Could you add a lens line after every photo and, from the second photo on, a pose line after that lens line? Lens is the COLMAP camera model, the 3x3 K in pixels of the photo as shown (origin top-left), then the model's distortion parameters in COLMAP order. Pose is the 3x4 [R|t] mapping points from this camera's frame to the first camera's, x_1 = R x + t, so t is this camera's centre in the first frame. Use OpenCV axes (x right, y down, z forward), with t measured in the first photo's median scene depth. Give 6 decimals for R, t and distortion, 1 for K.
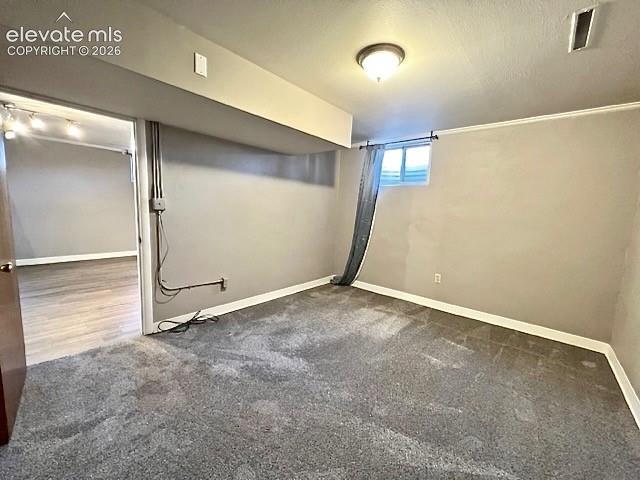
lens RADIAL K [[256.9, 0, 321.1], [0, 256.9, 241.5], [0, 0, 1]] dist [0.000831, 0.000096]
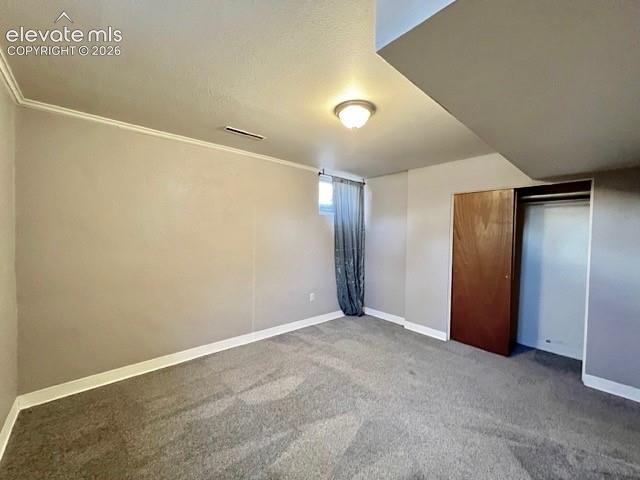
lens RADIAL K [[256.9, 0, 321.1], [0, 256.9, 241.5], [0, 0, 1]] dist [0.000831, 0.000096]
pose [[-0.991107, -0.062376, 0.117546, 0.122273], [-0.043032, 0.986105, 0.160451, -0.199470], [-0.125921, 0.153966, -0.980020, 1.352190]]
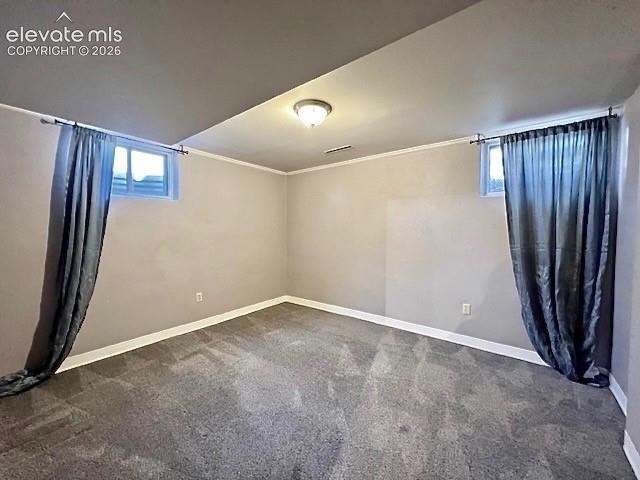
lens RADIAL K [[256.9, 0, 321.1], [0, 256.9, 241.5], [0, 0, 1]] dist [0.000831, 0.000096]
pose [[-0.058685, -0.091148, 0.994107, -0.647057], [0.123192, 0.987550, 0.097819, -0.129313], [-0.990646, 0.128206, -0.046725, 0.671014]]
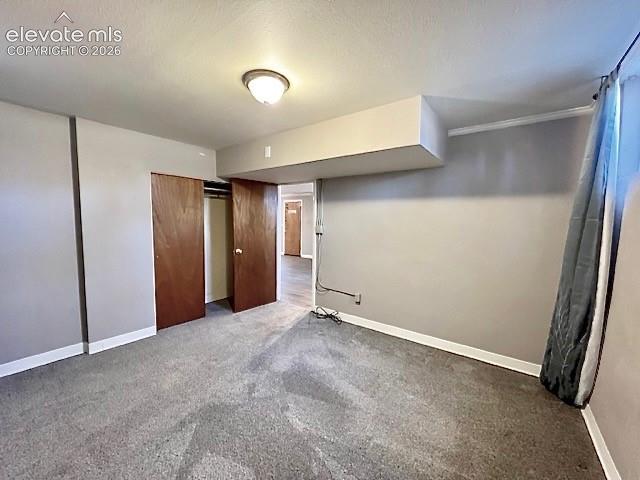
lens RADIAL K [[256.9, 0, 321.1], [0, 256.9, 241.5], [0, 0, 1]] dist [0.000831, 0.000096]
pose [[0.076814, 0.034208, -0.996458, 0.775295], [-0.138322, 0.990113, 0.023327, -0.094021], [0.987404, 0.136041, 0.080786, 0.745294]]
